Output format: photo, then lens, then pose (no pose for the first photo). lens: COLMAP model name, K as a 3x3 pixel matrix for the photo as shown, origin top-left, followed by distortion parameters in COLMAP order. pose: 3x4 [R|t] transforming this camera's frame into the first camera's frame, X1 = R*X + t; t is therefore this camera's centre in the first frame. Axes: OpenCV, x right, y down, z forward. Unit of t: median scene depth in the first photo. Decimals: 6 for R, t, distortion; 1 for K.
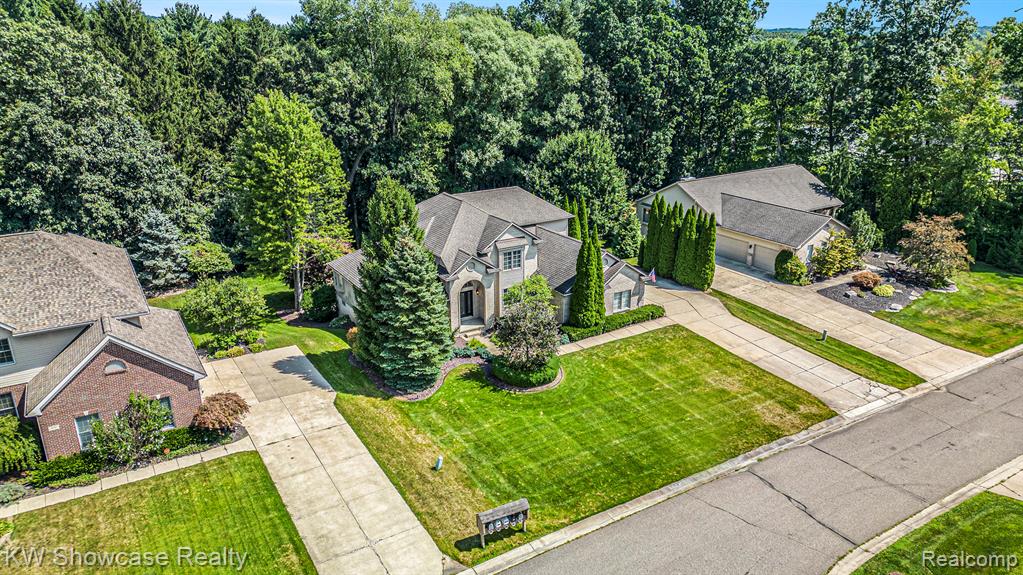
lens RADIAL K [[718.6, 0, 511.5], [0, 718.6, 287.5], [0, 0, 1]] dist [0.075569, -0.080126]
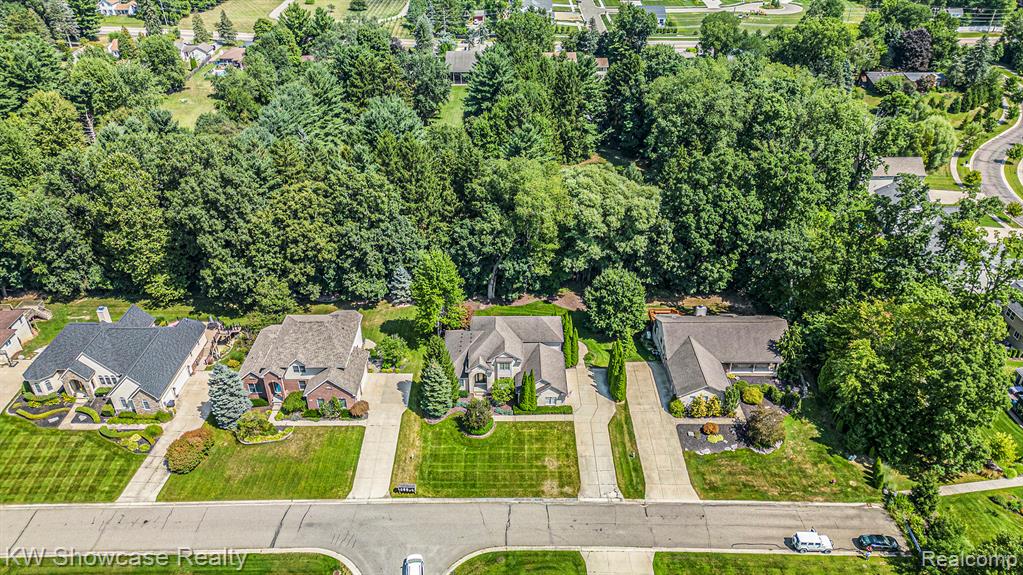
lens RADIAL K [[718.6, 0, 511.5], [0, 718.6, 287.5], [0, 0, 1]] dist [0.075569, -0.080126]
pose [[0.851950, 0.278604, -0.443352, 0.869756], [-0.175207, 0.949570, 0.260036, -0.793497], [0.493441, -0.143859, 0.857800, -0.747468]]
